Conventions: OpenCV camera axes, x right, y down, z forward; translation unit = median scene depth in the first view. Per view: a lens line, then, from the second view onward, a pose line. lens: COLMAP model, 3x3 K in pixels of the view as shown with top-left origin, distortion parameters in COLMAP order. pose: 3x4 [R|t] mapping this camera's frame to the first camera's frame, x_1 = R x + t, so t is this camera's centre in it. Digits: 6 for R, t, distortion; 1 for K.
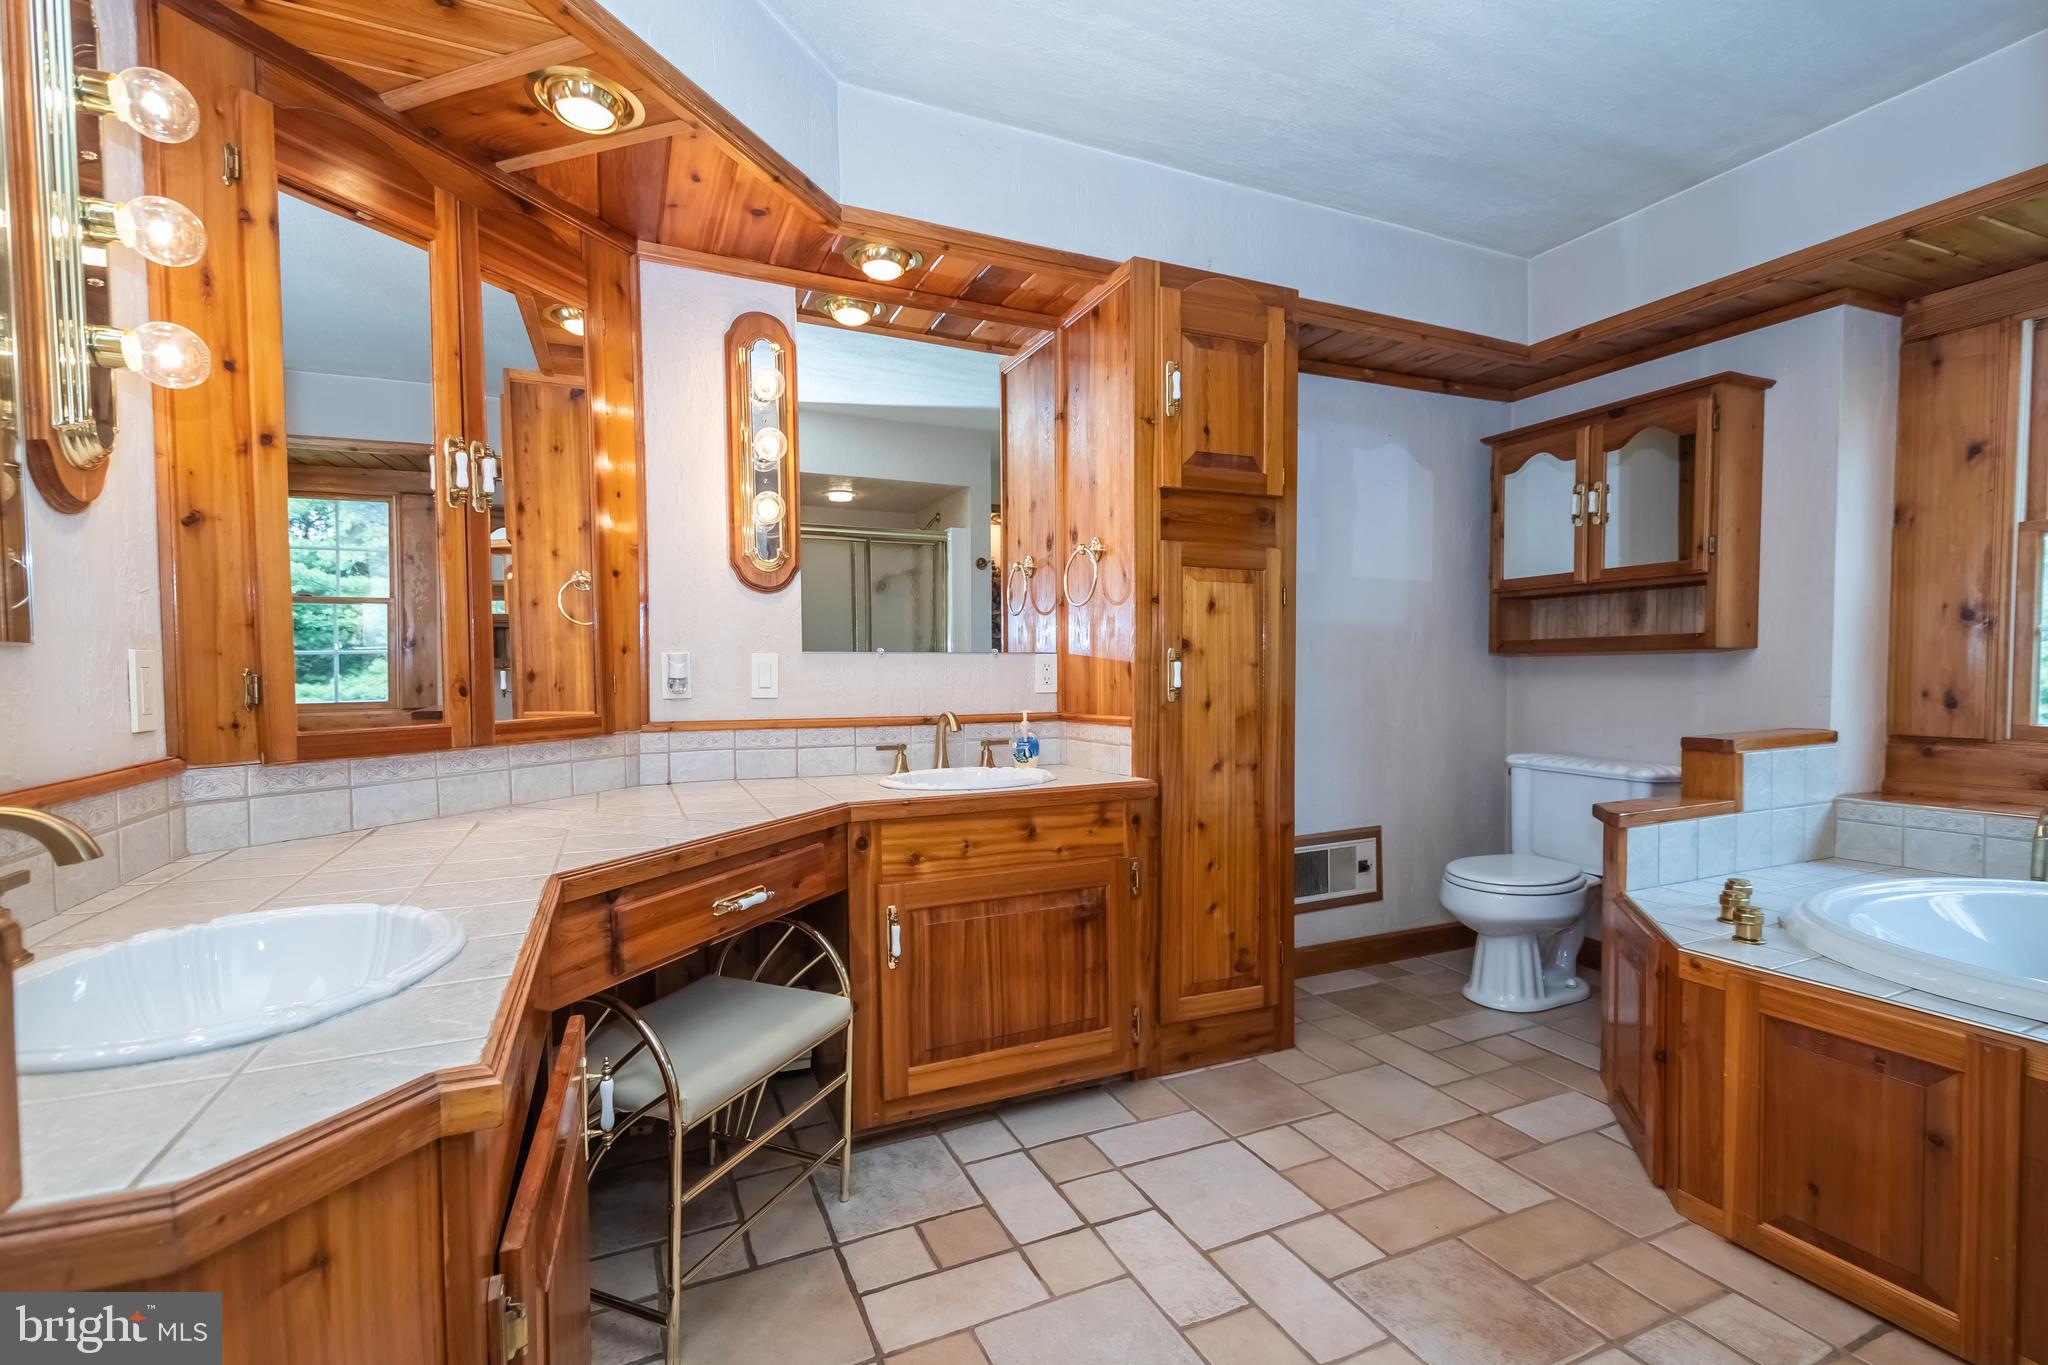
lens RADIAL K [[916.8, 0, 1029.9], [0, 916.8, 705.9], [0, 0, 1]] dist [0.008433, -0.000678]
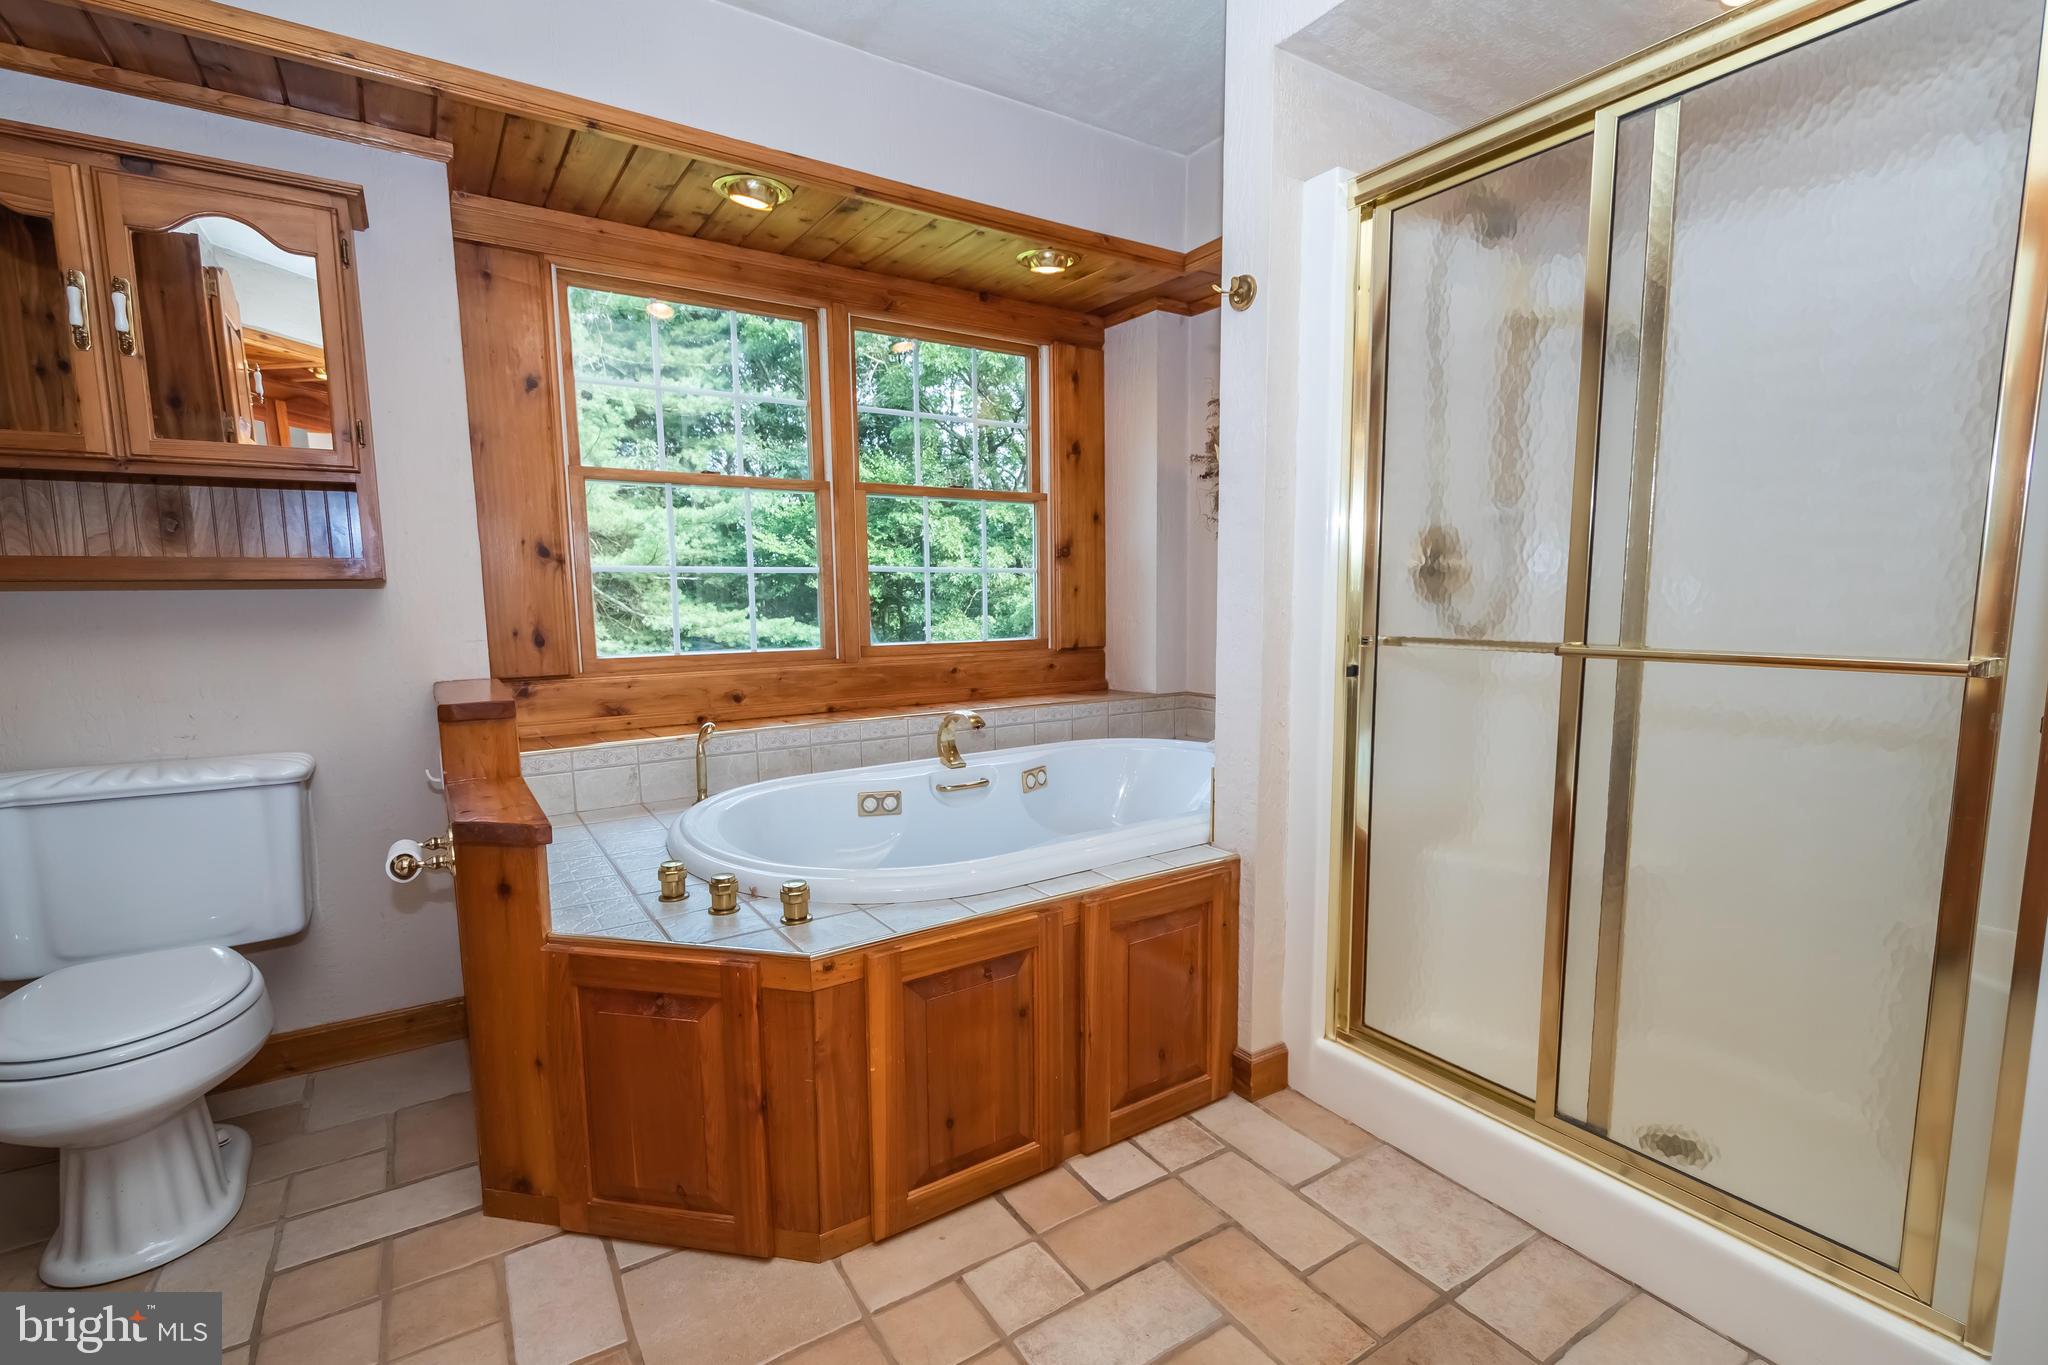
lens RADIAL K [[916.8, 0, 1029.9], [0, 916.8, 705.9], [0, 0, 1]] dist [0.008433, -0.000678]
pose [[-0.151917, -0.114009, 0.981796, -0.060881], [0.049752, 0.991184, 0.122798, -0.029711], [-0.987140, 0.067502, -0.144906, 0.635551]]
